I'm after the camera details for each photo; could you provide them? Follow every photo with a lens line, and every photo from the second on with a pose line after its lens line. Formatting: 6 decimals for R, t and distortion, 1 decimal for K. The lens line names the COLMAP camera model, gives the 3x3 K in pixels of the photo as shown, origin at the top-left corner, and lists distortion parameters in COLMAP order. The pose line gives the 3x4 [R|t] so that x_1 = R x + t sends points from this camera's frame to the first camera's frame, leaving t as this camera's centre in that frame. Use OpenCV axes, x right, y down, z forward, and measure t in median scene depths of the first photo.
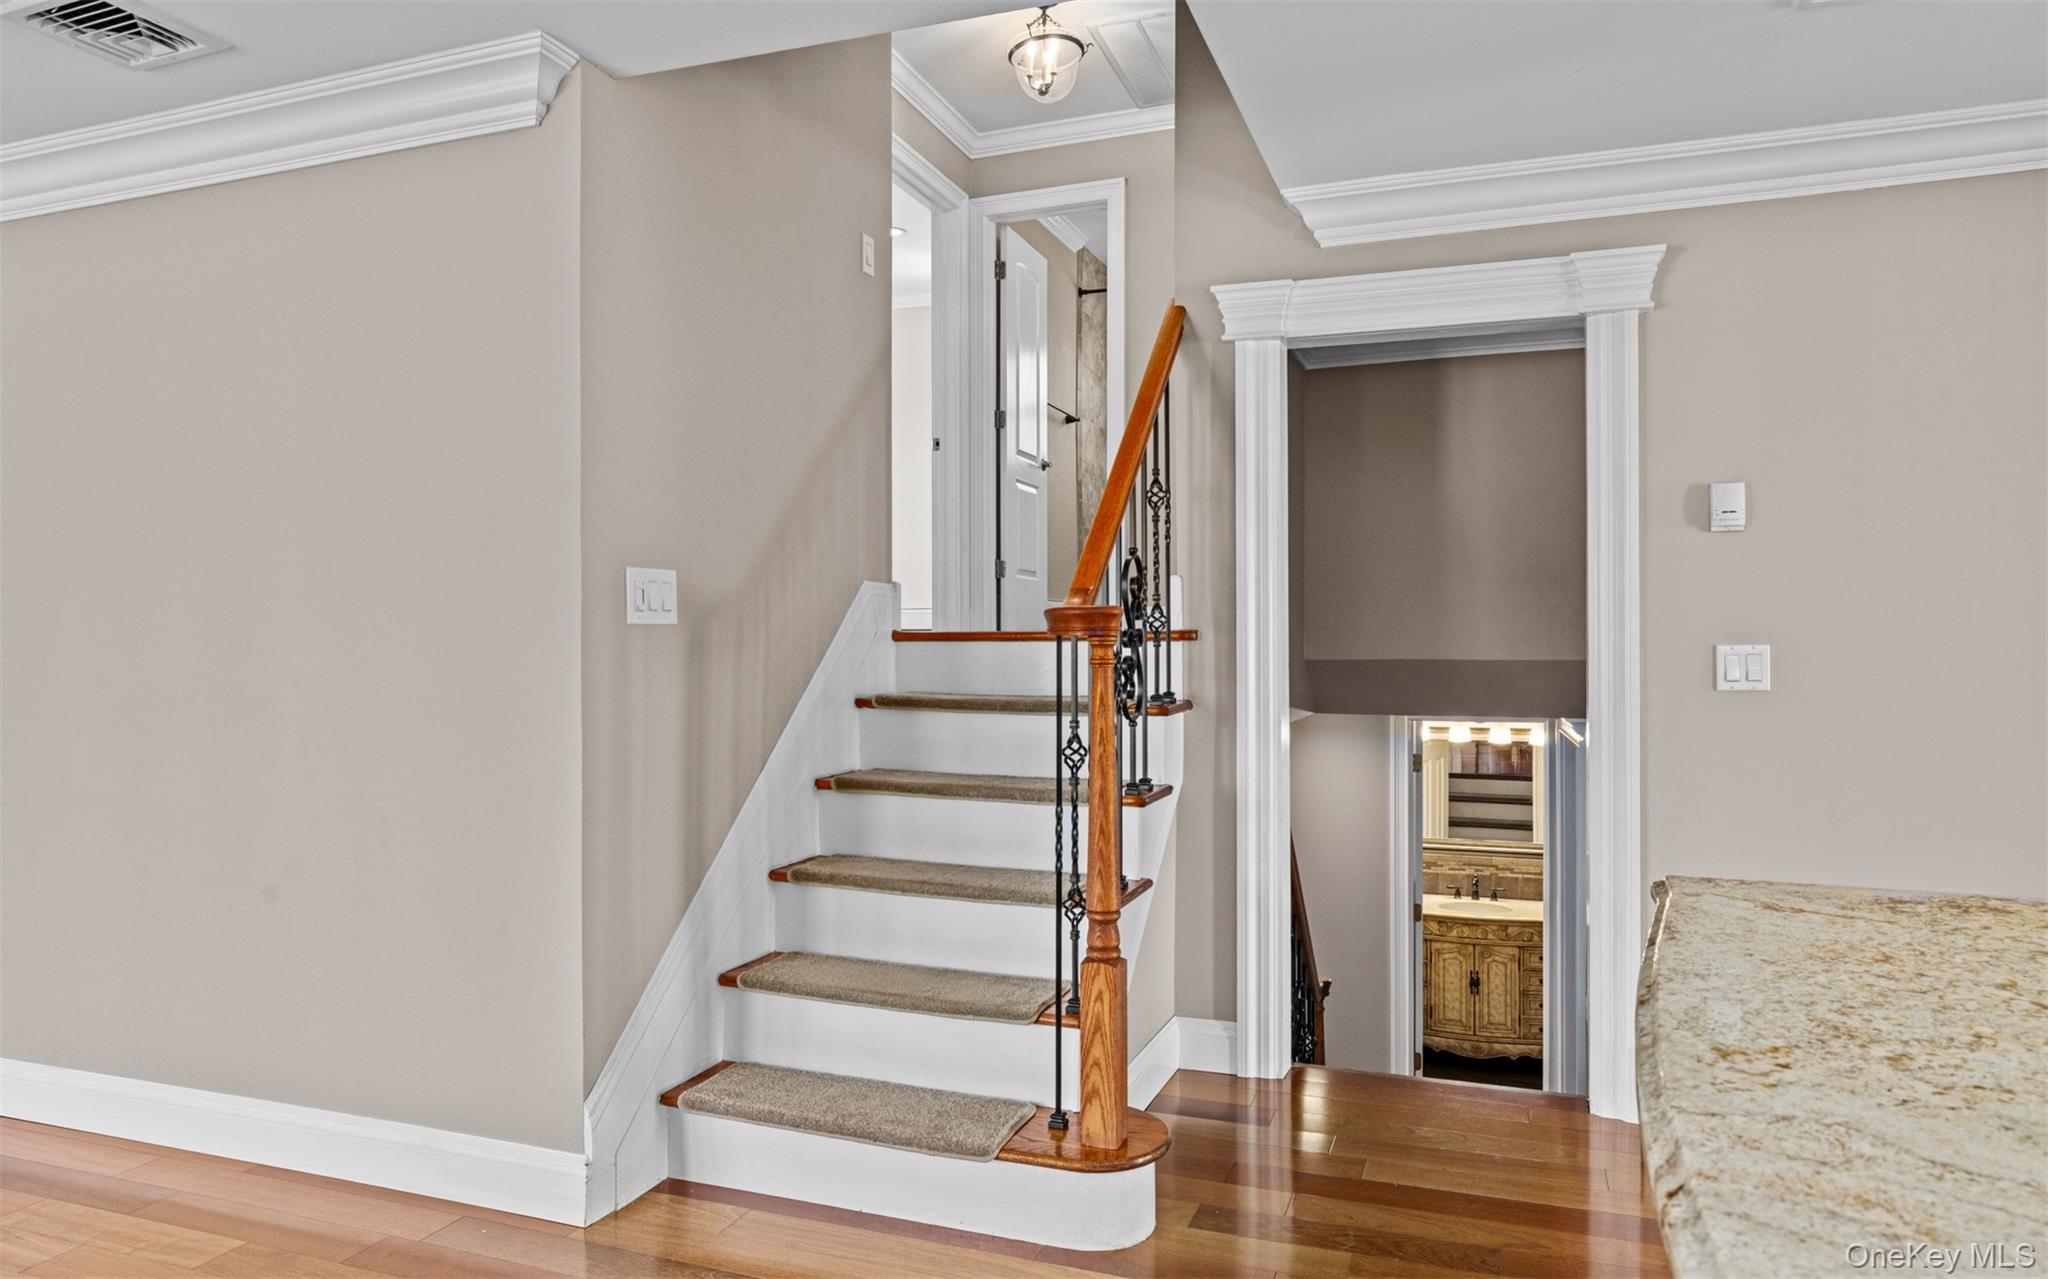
lens RADIAL K [[1308.4, 0, 1018.5], [0, 1308.4, 645.0], [0, 0, 1]] dist [0.002343, 0.000666]
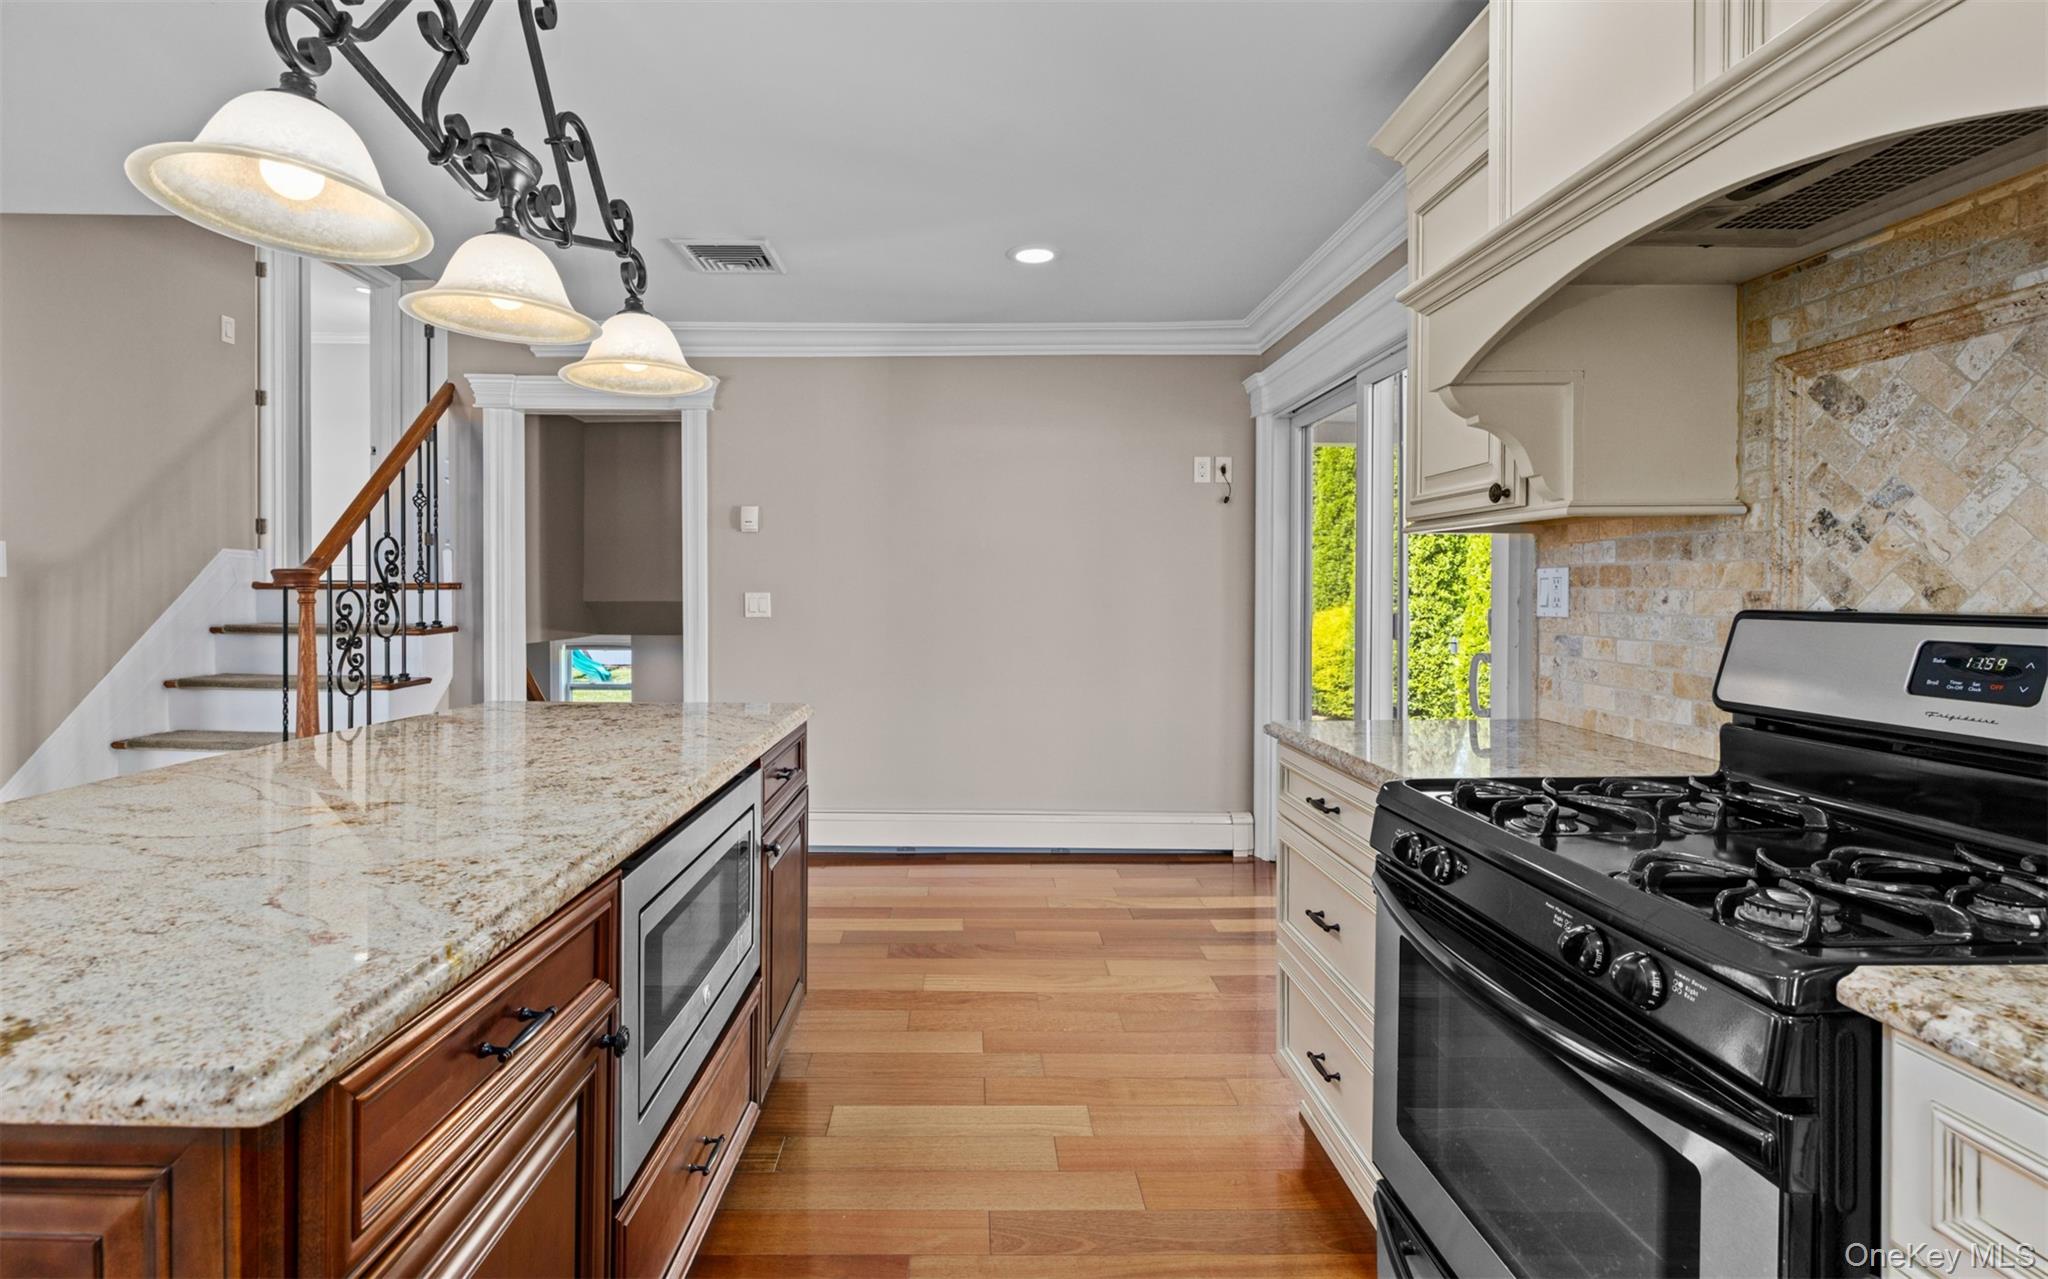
lens RADIAL K [[925.8, 0, 968.2], [0, 925.8, 599.4], [0, 0, 1]] dist [0.000009, -0.000033]
pose [[0.934707, 0.000280, 0.355419, 0.351755], [-0.002486, 0.999980, 0.005749, 0.000778], [-0.355410, -0.006257, 0.934689, -0.337976]]
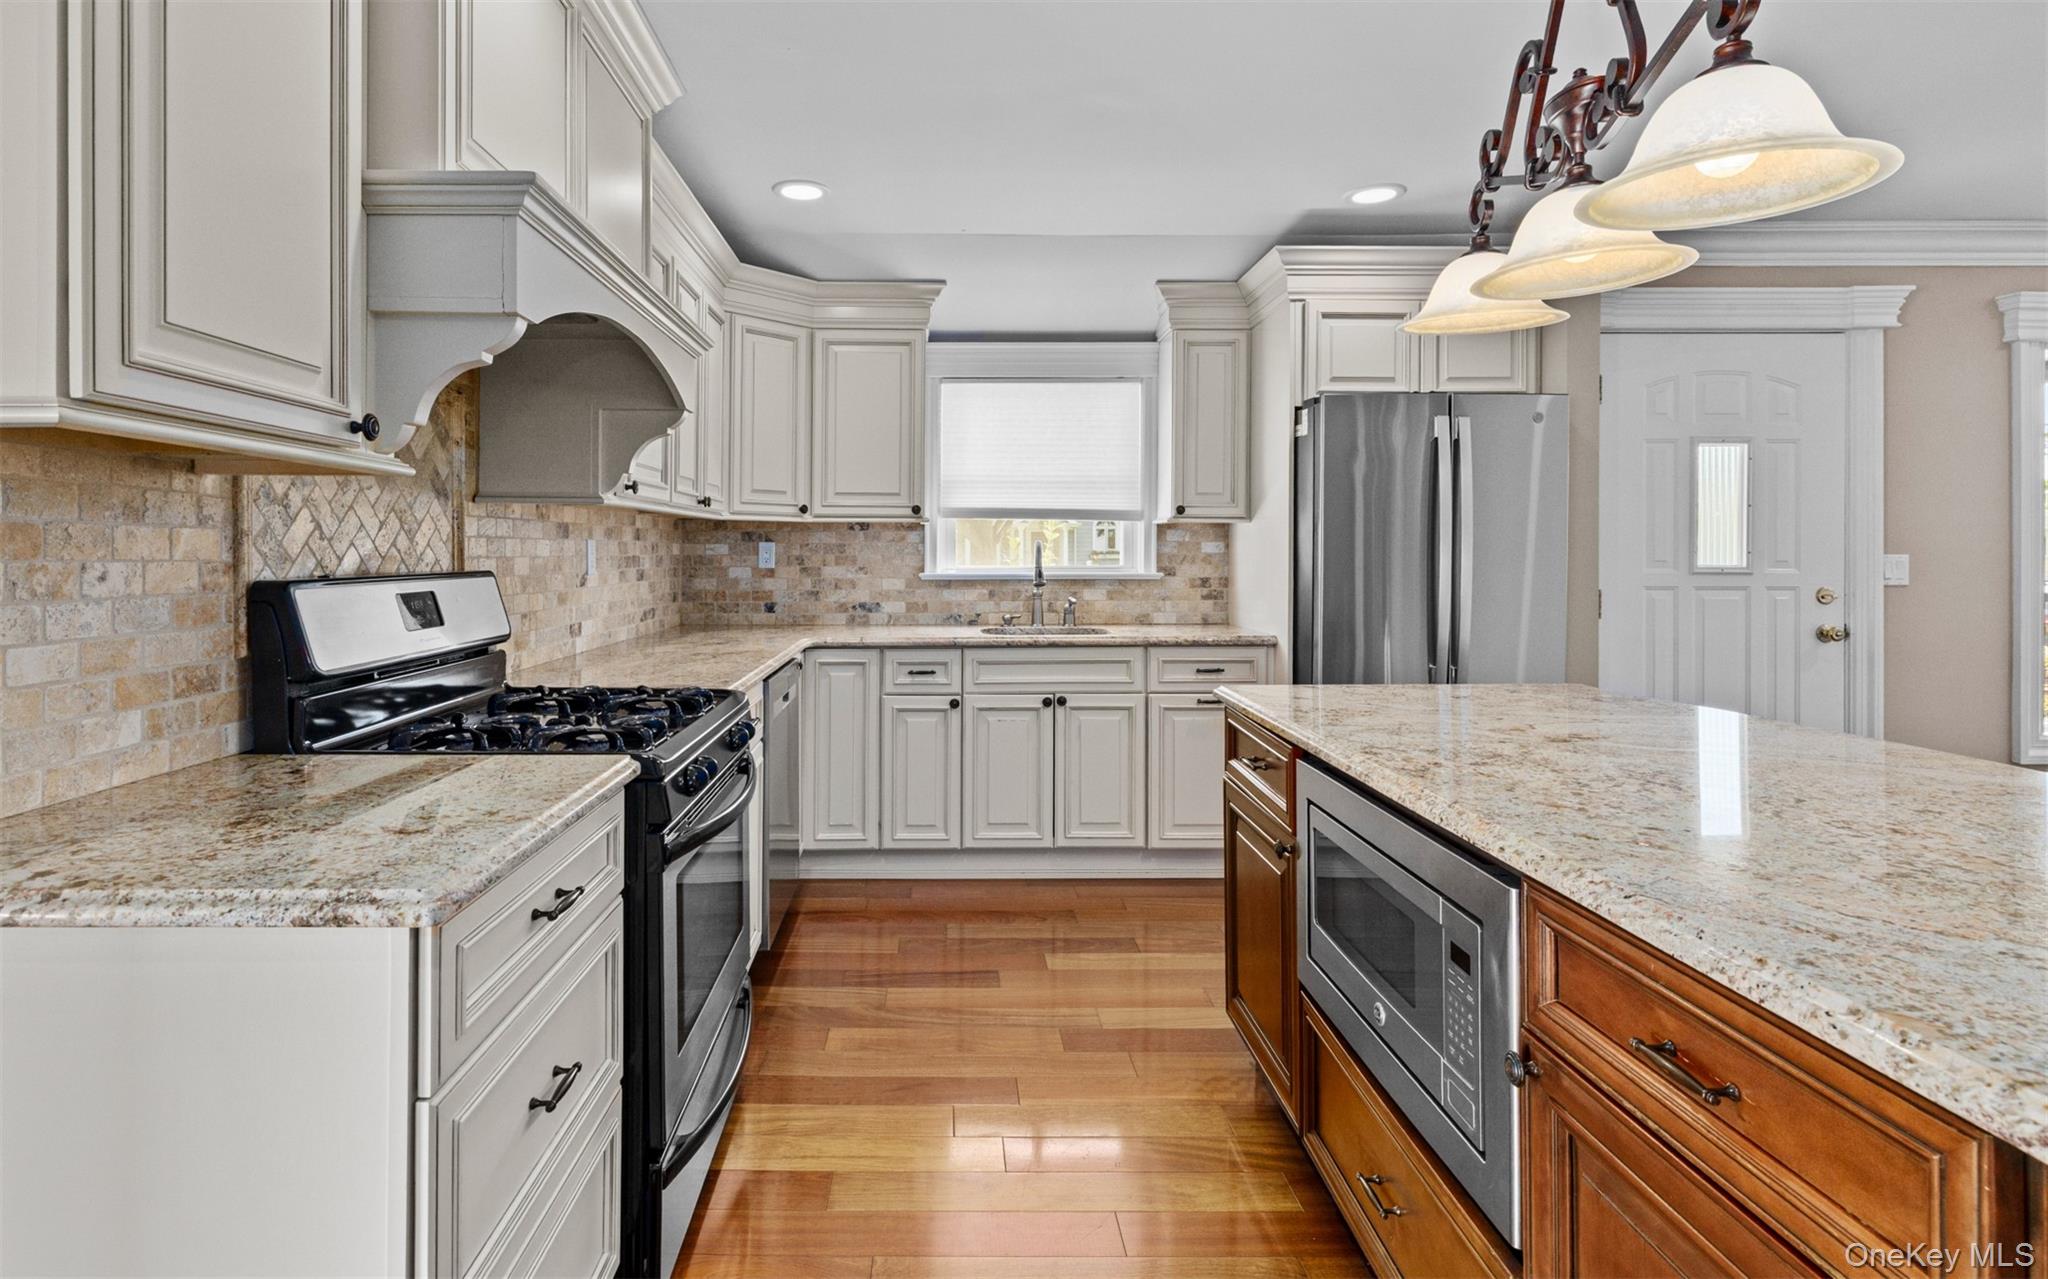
lens RADIAL K [[1000.4, 0, 949.1], [0, 1000.4, 549.2], [0, 0, 1]] dist [0.001059, 0.000002]
pose [[-0.933092, 0.001902, -0.359632, 0.747944], [0.000834, 0.999995, 0.003124, -0.008935], [0.359636, 0.002616, -0.933089, 0.519302]]
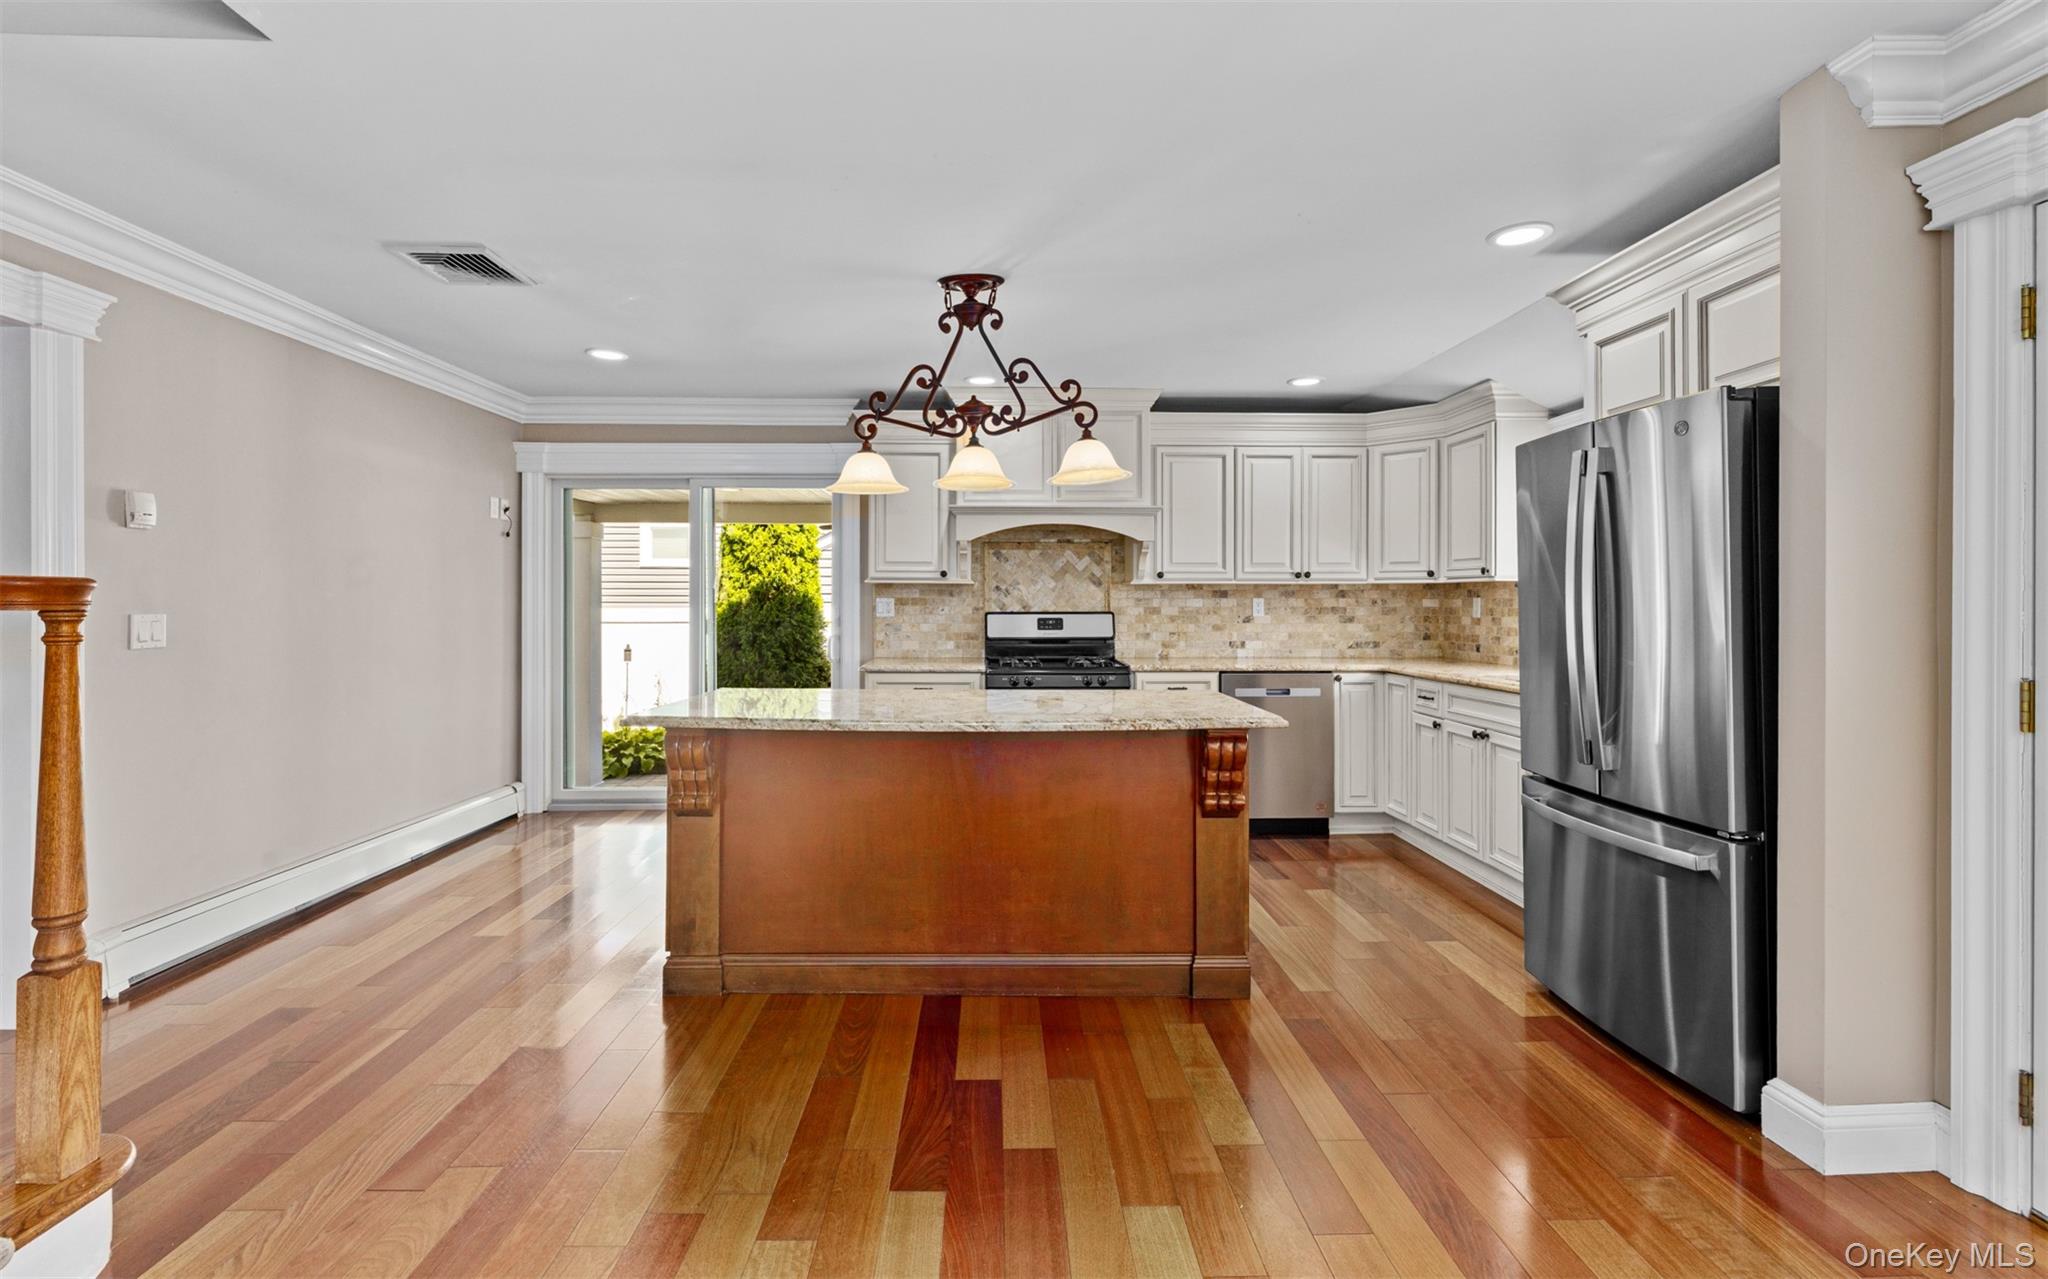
lens RADIAL K [[896.4, 0, 1019.0], [0, 896.4, 604.9], [0, 0, 1]] dist [0.000462, 0.000370]
pose [[-0.384001, 0.000151, 0.923333, -0.620422], [0.003965, 0.999991, 0.001486, -0.007266], [-0.923324, 0.004232, -0.383999, 0.512883]]
